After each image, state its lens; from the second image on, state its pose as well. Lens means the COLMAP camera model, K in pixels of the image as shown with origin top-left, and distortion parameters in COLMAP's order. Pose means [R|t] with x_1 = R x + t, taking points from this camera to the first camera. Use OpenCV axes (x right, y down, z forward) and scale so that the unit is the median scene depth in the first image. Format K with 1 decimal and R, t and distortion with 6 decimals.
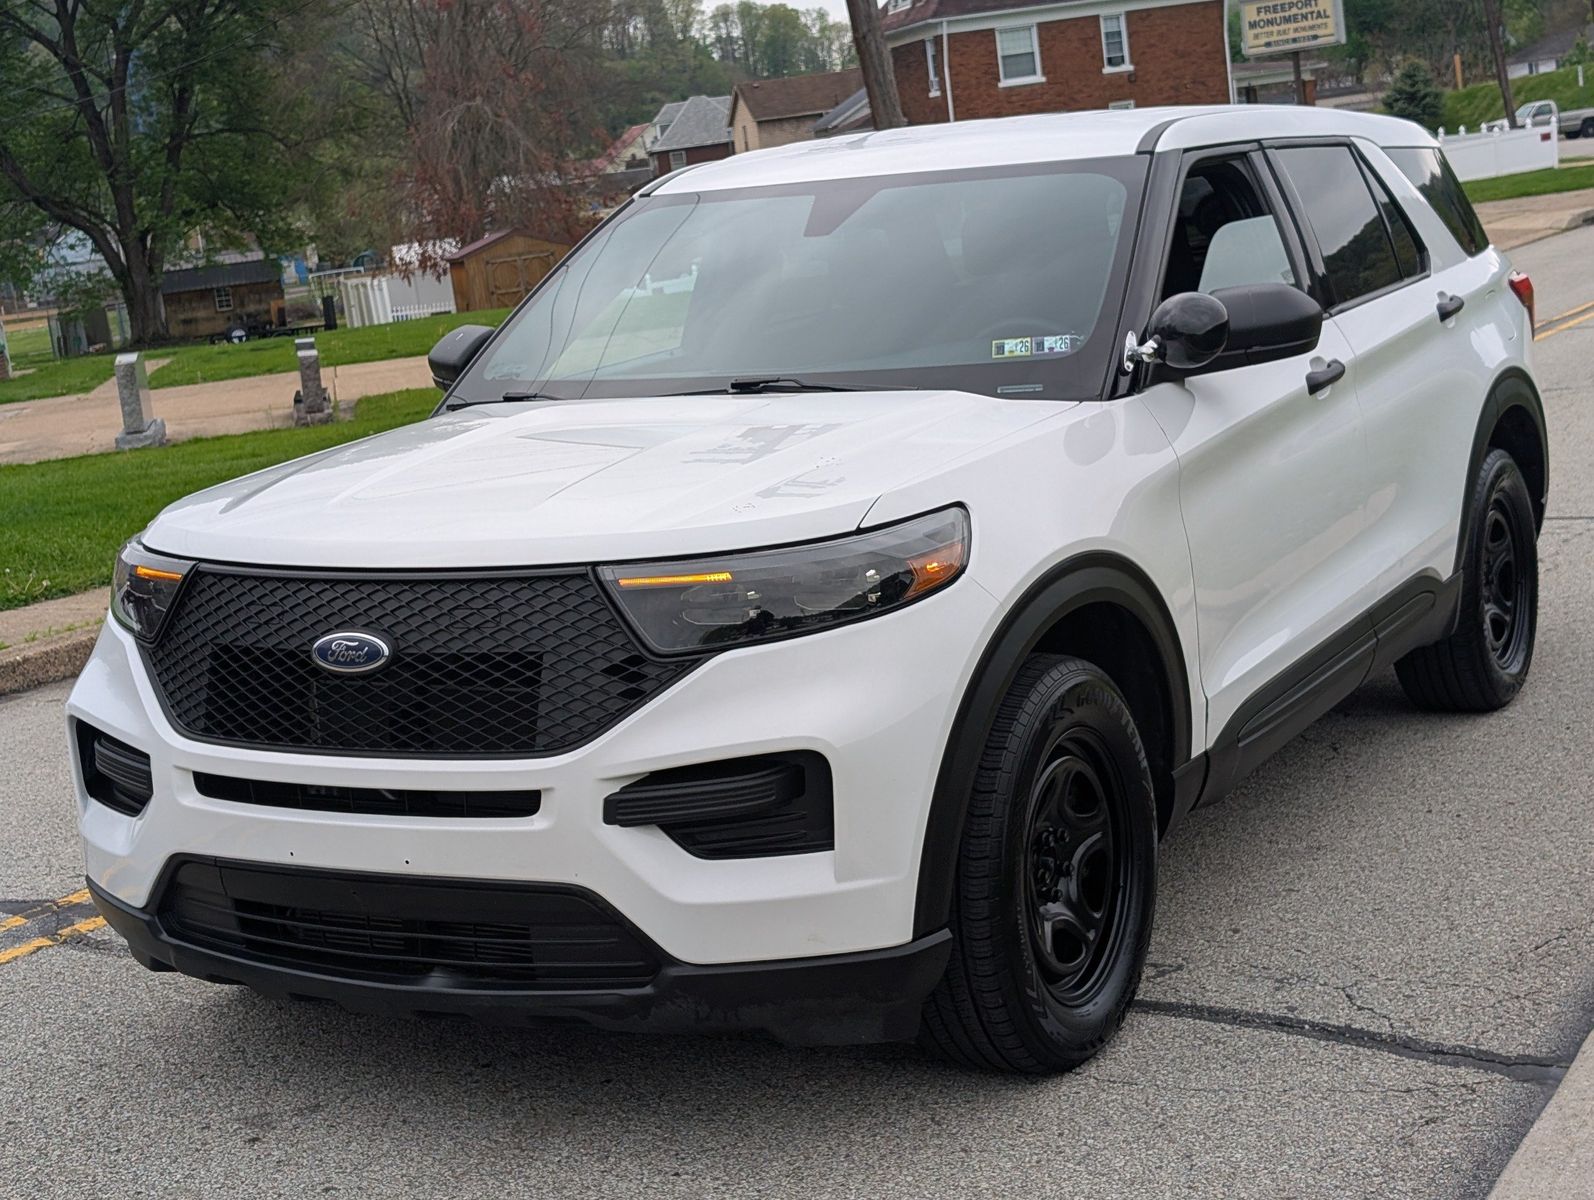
lens RADIAL K [[2492.6, 0, 742.3], [0, 2492.6, 594.4], [0, 0, 1]] dist [0.214023, -0.930060]
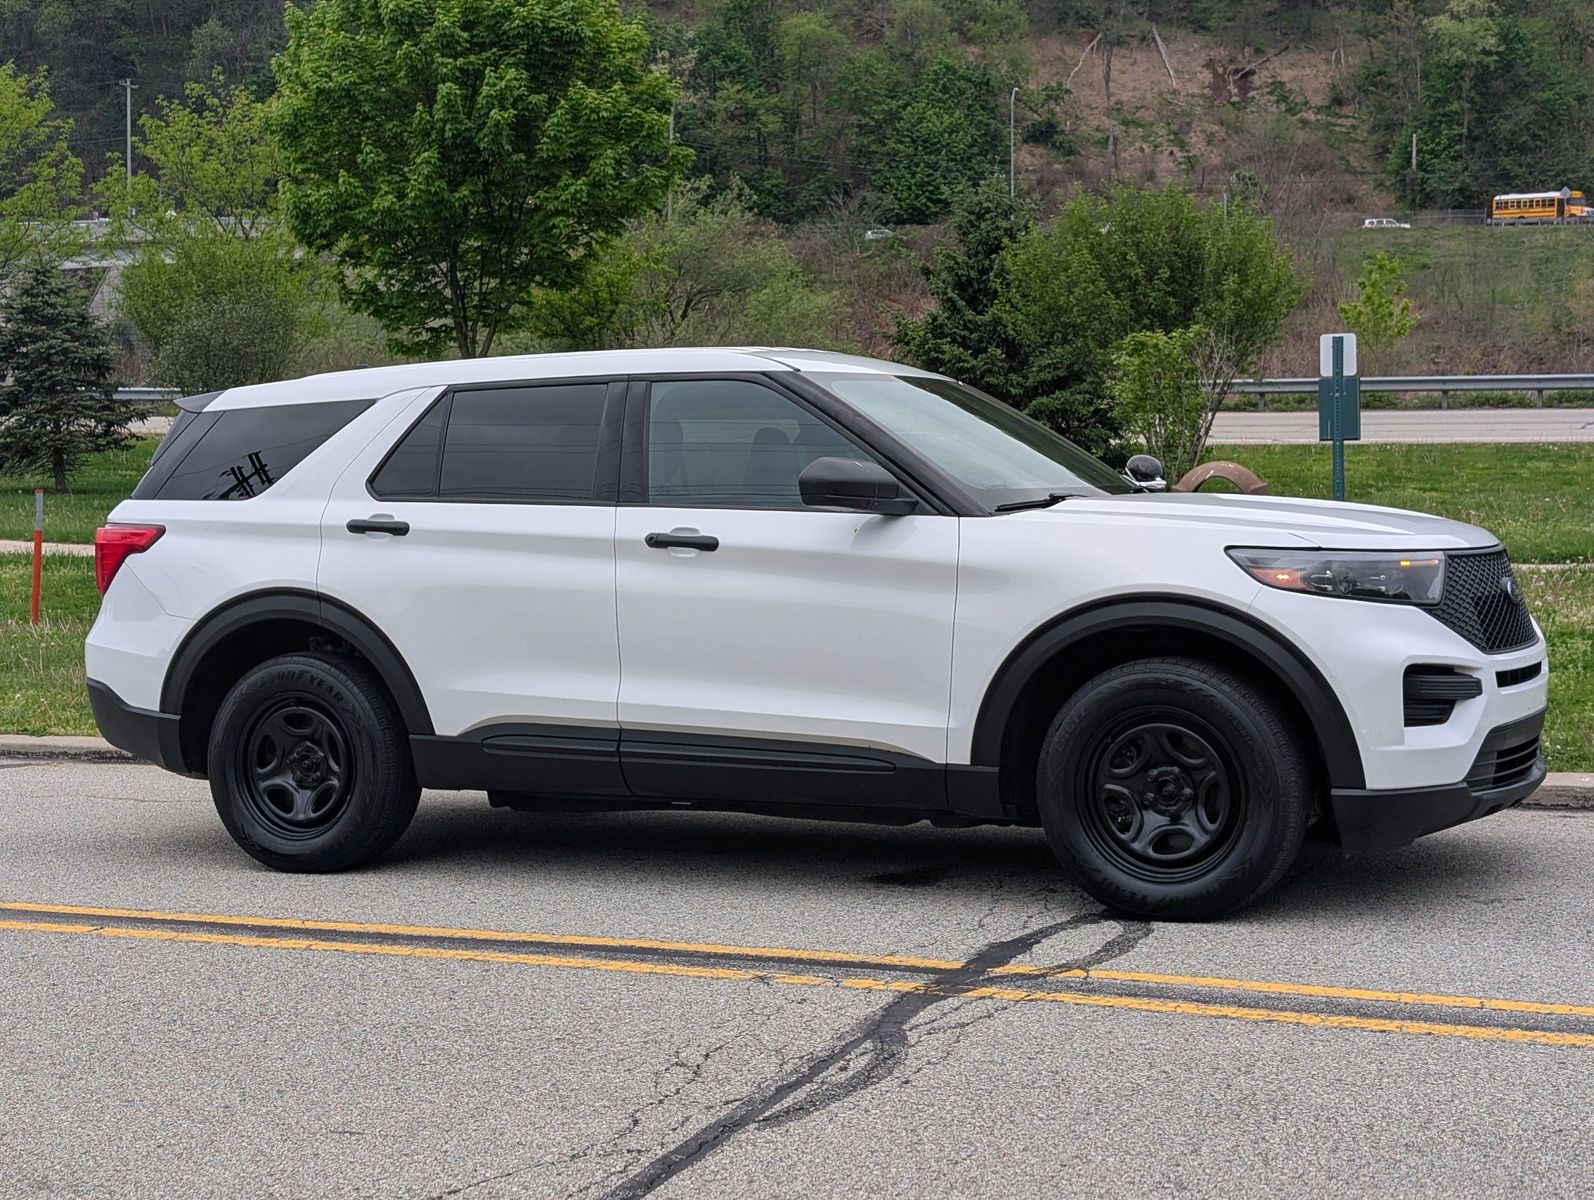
lens RADIAL K [[2466.3, 0, 775.2], [0, 2466.3, 605.9], [0, 0, 1]] dist [0.244914, -1.032732]
pose [[-0.074303, 0.037832, 0.996518, -1.674284], [0.183062, 0.982817, -0.023662, -0.017209], [-0.980290, 0.180666, -0.079951, 1.475959]]
